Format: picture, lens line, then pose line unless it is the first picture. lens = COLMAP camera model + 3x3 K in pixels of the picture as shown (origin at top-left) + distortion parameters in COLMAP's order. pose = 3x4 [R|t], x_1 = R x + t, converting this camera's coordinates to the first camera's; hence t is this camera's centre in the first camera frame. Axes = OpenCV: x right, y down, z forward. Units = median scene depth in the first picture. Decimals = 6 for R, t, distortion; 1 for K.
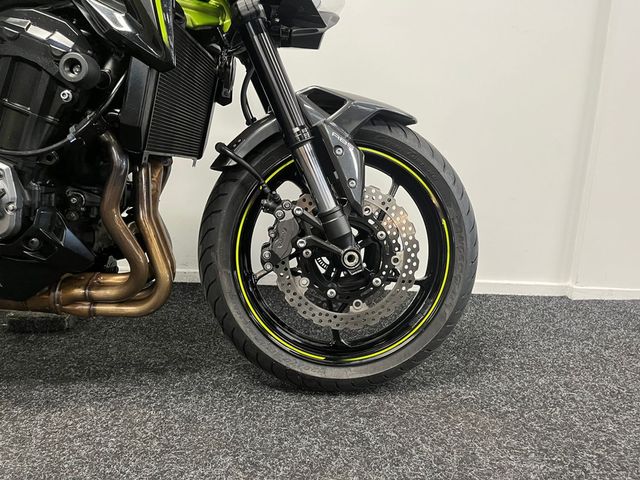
lens RADIAL K [[482.6, 0, 318.2], [0, 482.6, 239.8], [0, 0, 1]] dist [0.072369, -0.093611]
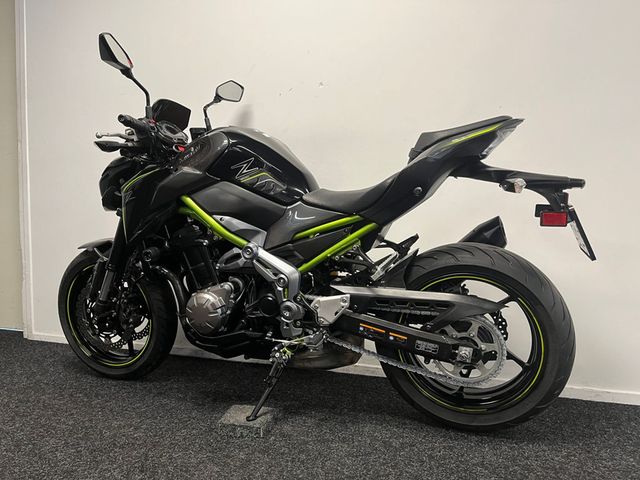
lens RADIAL K [[482.6, 0, 322.3], [0, 482.6, 243.3], [0, 0, 1]] dist [0.072369, -0.093611]
pose [[0.954355, -0.013935, -0.298348, -0.090126], [-0.042700, 0.982284, -0.182469, -0.029853], [0.295605, 0.186880, 0.936853, -0.517490]]
